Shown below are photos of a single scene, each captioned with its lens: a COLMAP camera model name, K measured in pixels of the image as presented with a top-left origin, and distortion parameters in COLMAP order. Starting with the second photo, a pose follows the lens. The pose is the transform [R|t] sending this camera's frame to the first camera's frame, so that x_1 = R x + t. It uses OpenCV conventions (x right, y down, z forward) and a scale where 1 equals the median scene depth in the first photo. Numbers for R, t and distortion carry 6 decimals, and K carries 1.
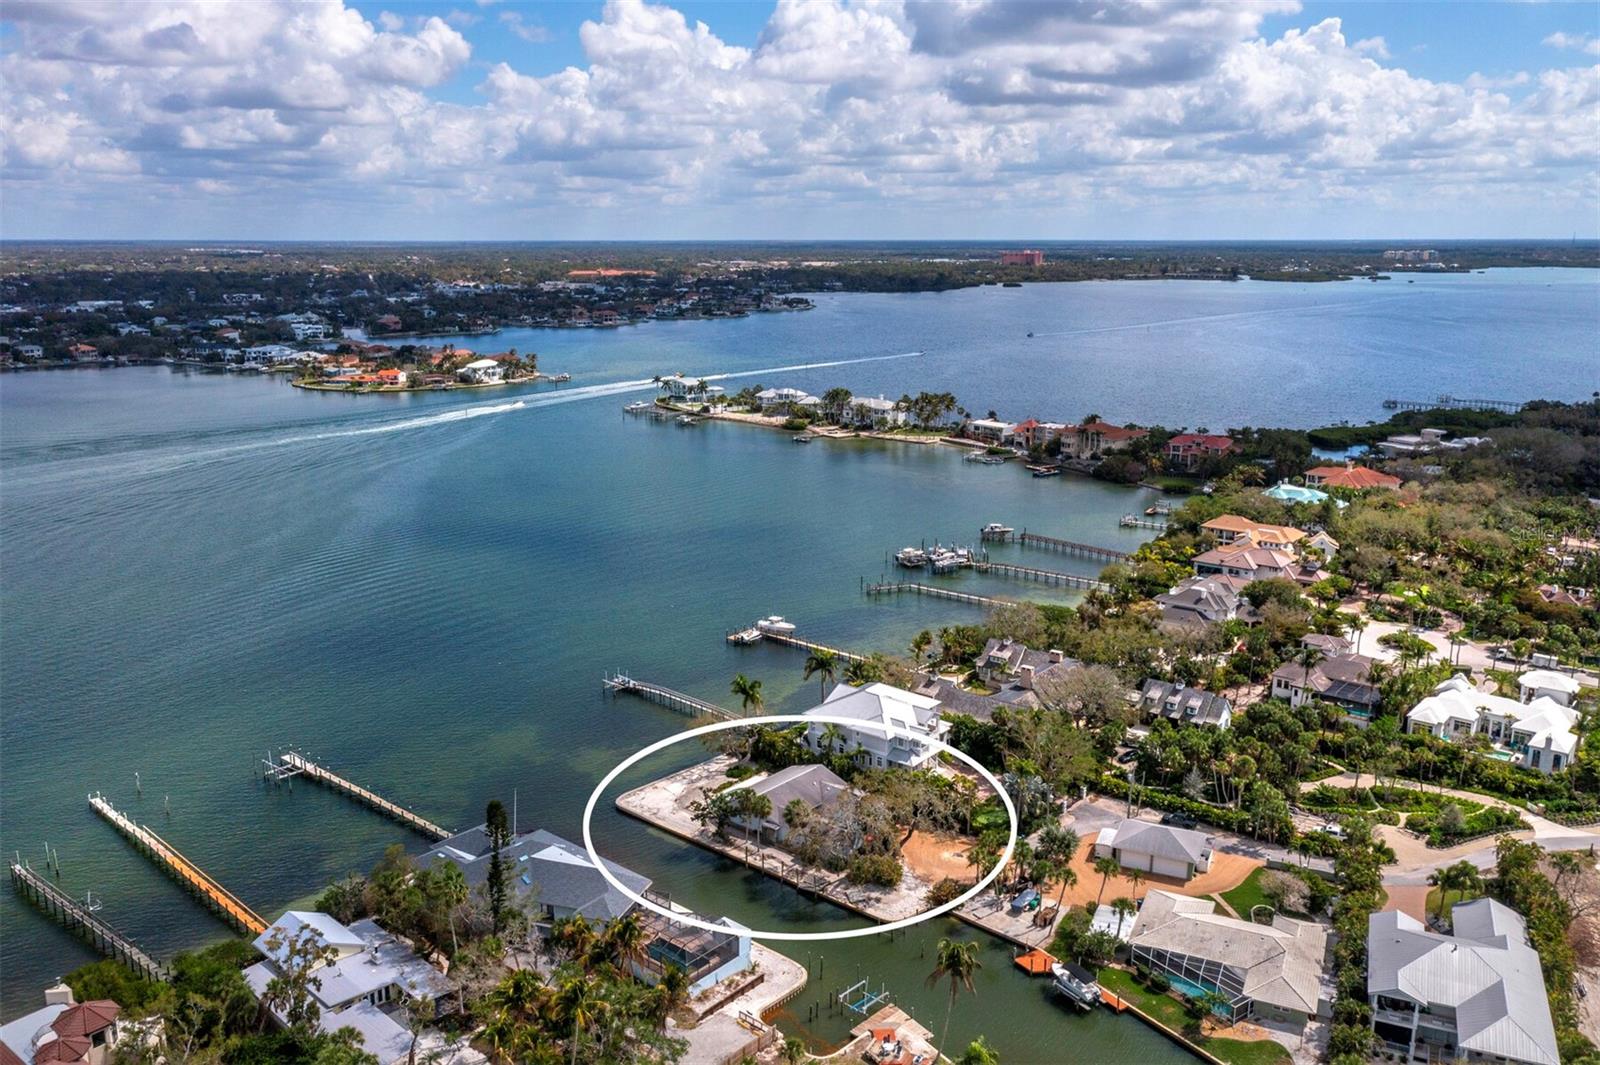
lens RADIAL K [[1343.1, 0, 800.0], [0, 1343.1, 532.5], [0, 0, 1]] dist [0.003256, 0.001303]
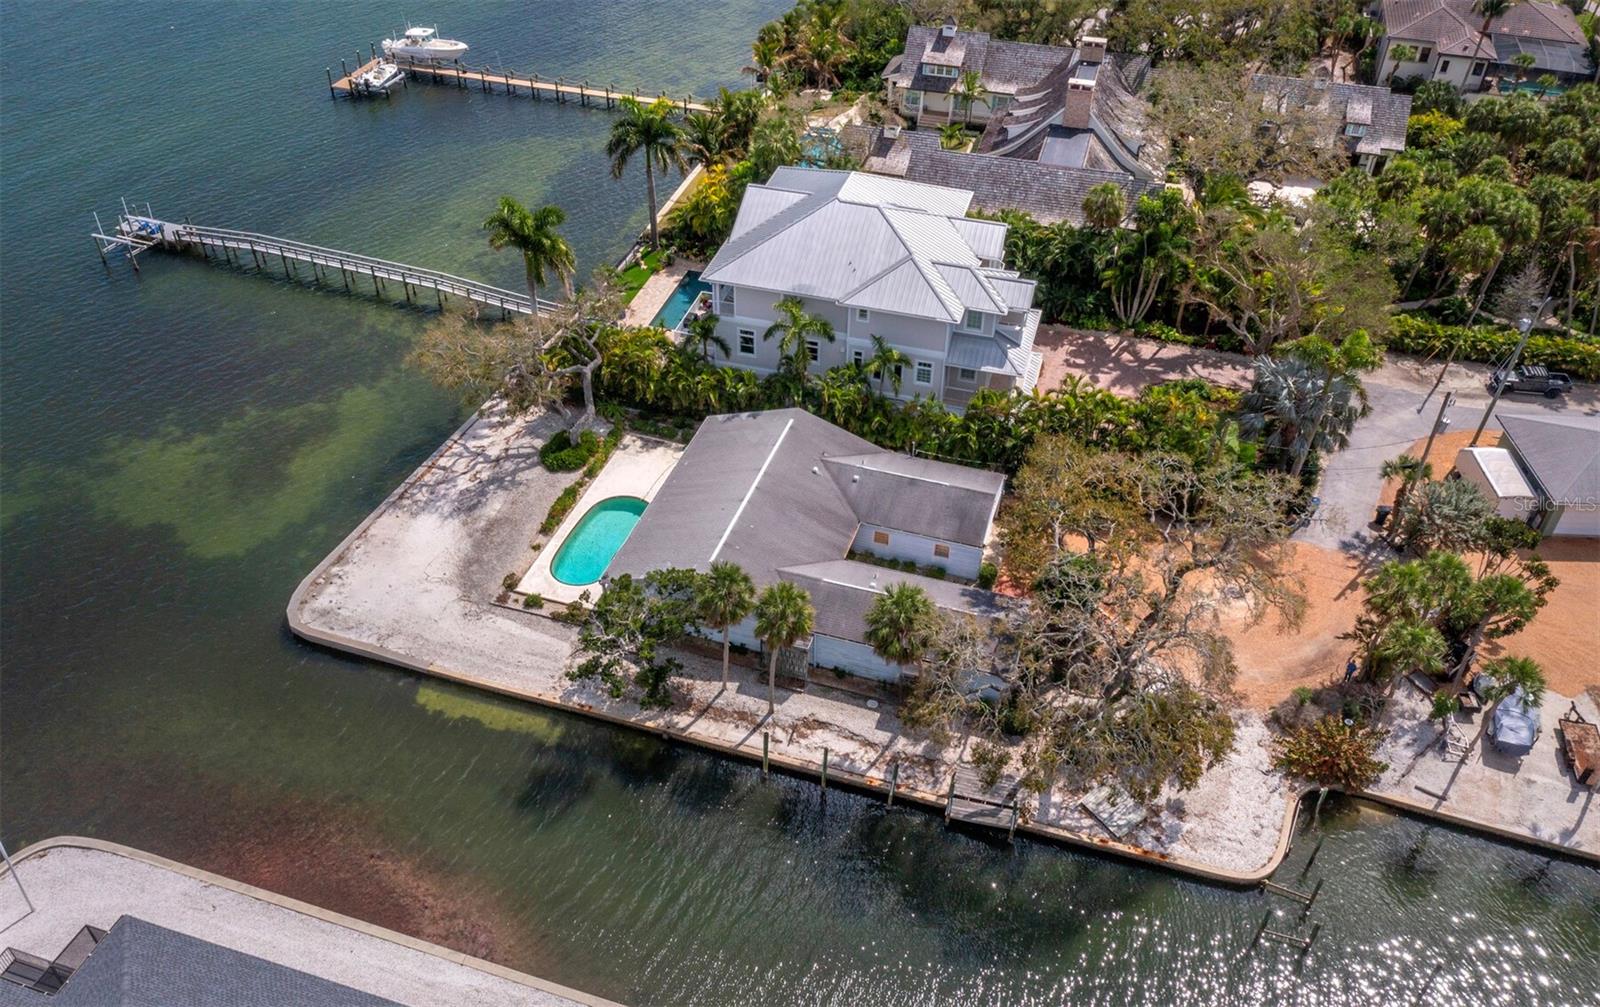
lens RADIAL K [[1295.8, 0, 800.0], [0, 1295.8, 503.5], [0, 0, 1]] dist [0.004461, 0.003300]
pose [[0.917565, -0.232592, 0.322452, -0.111992], [0.072538, 0.895348, 0.439421, 0.026516], [-0.390913, -0.379807, 0.838412, 0.642236]]
